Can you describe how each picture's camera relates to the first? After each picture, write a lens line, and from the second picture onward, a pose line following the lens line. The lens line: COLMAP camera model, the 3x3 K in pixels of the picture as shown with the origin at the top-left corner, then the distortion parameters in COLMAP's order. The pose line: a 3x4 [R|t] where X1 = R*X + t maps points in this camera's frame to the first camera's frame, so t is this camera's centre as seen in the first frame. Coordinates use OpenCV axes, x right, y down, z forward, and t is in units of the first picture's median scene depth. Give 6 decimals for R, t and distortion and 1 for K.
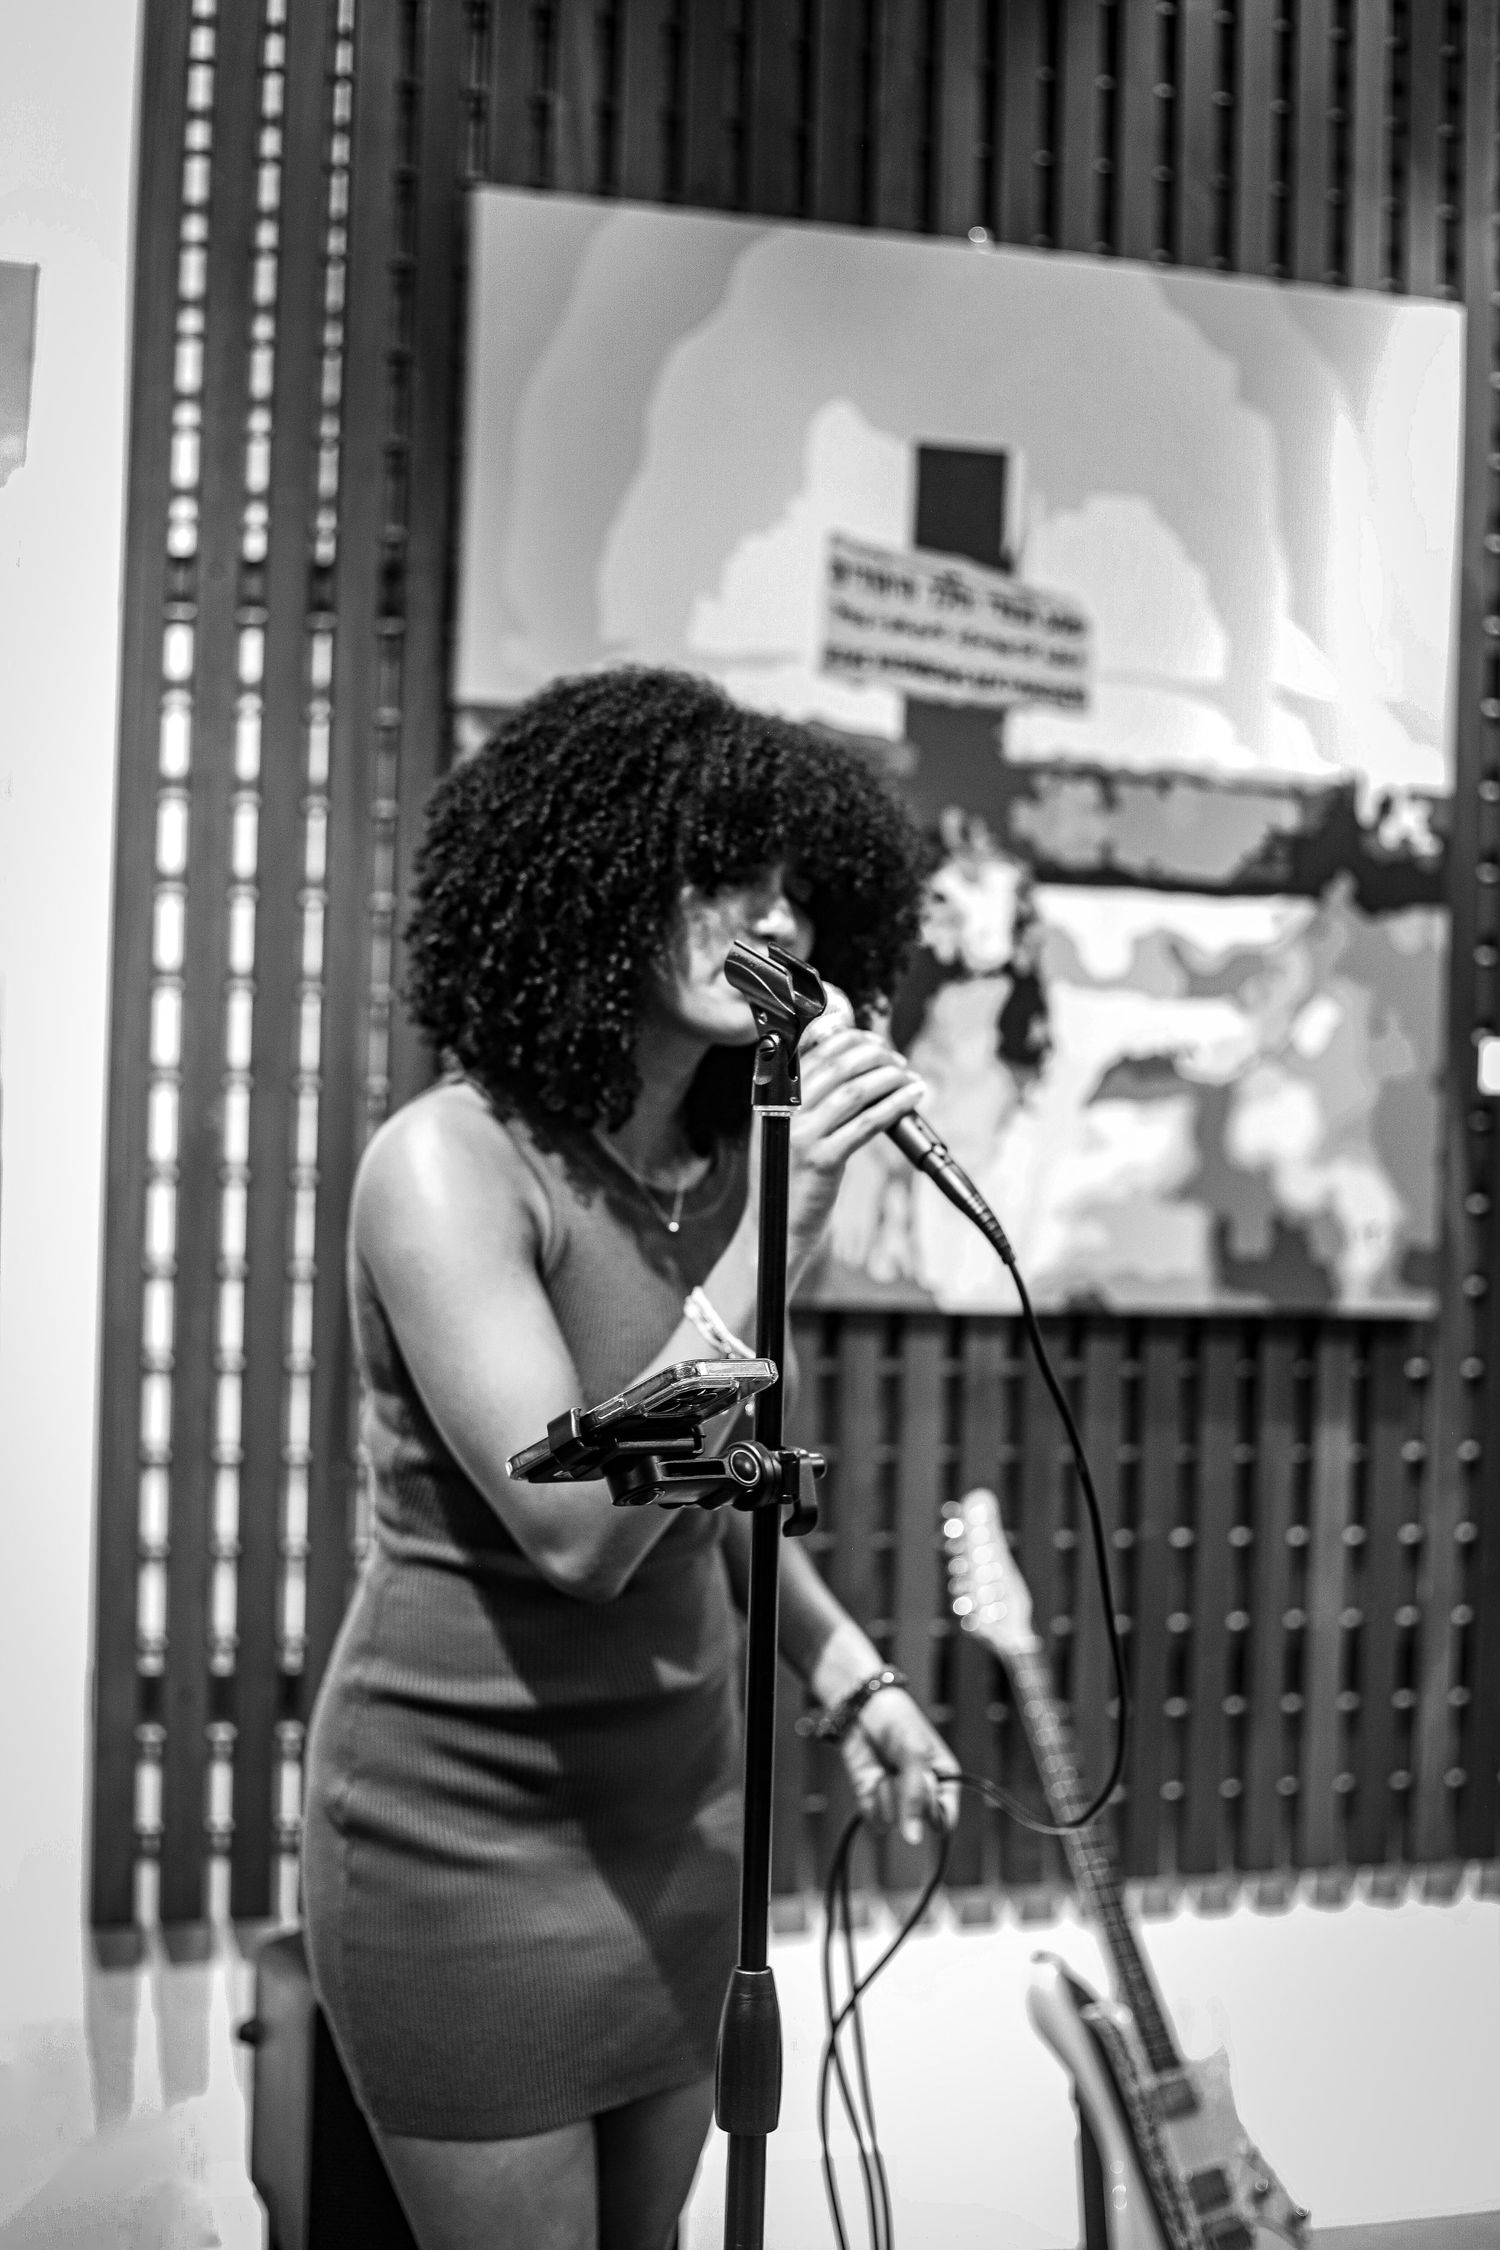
lens RADIAL K [[3312.9, 0, 697.5], [0, 3312.9, 1131.5], [0, 0, 1]] dist [-0.095956, 0.000000]
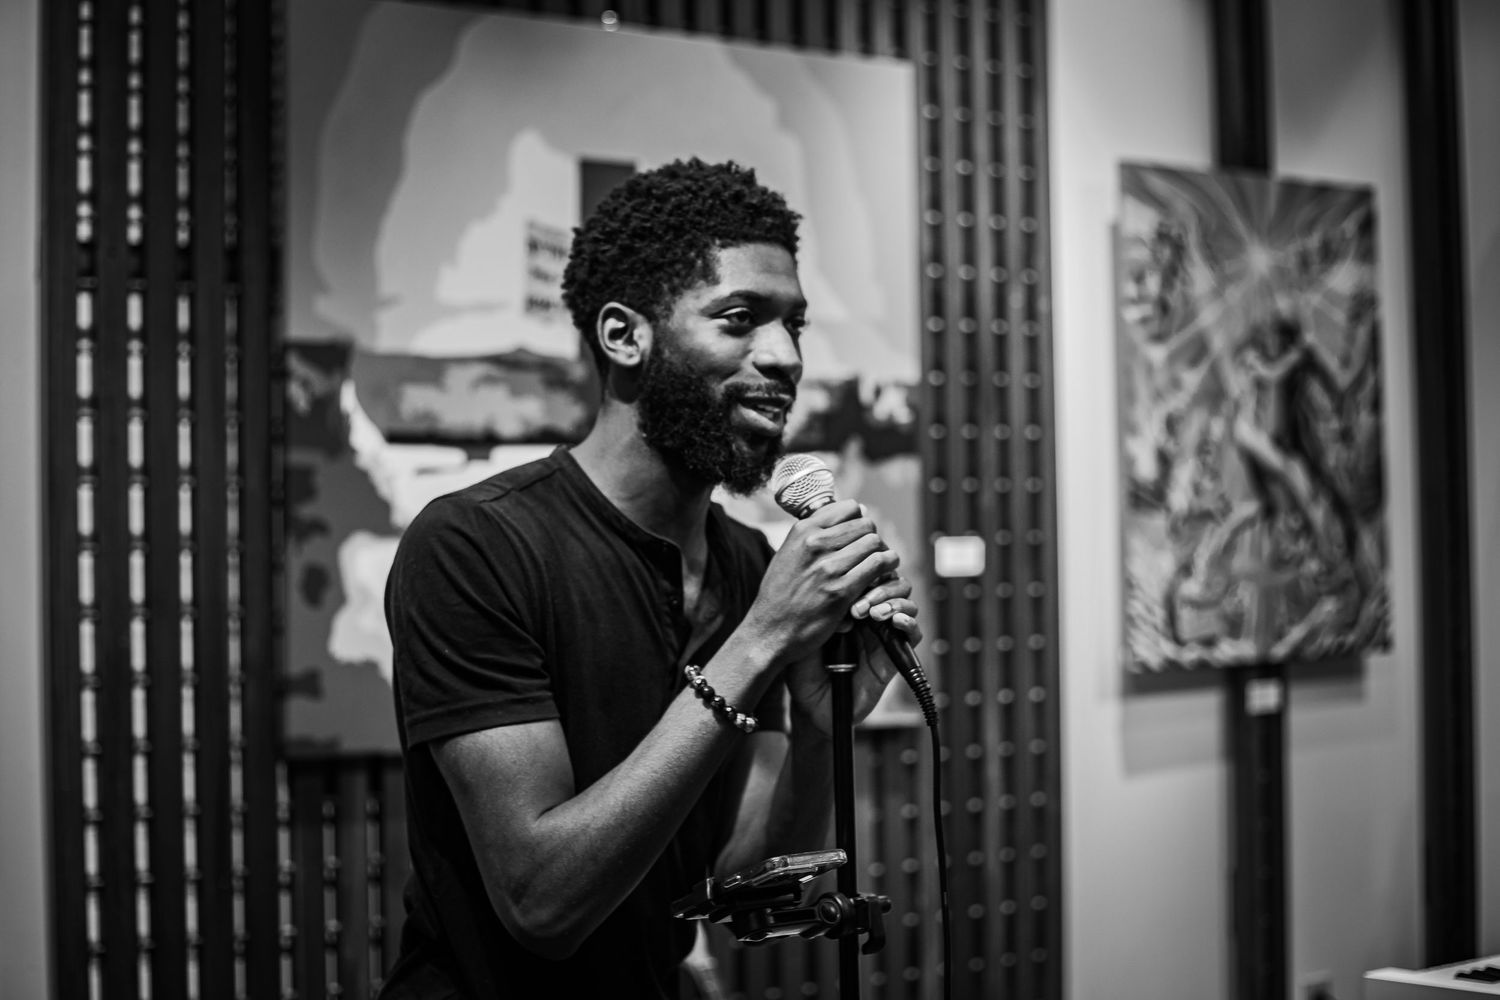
lens RADIAL K [[2208.6, 0, 716.0], [0, 2208.6, 509.8], [0, 0, 1]] dist [-0.095956, 0.000000]
pose [[0.967548, -0.040388, 0.249439, -0.125149], [0.048101, 0.998532, -0.024899, -0.022691], [-0.248067, 0.036089, 0.968070, 0.029566]]
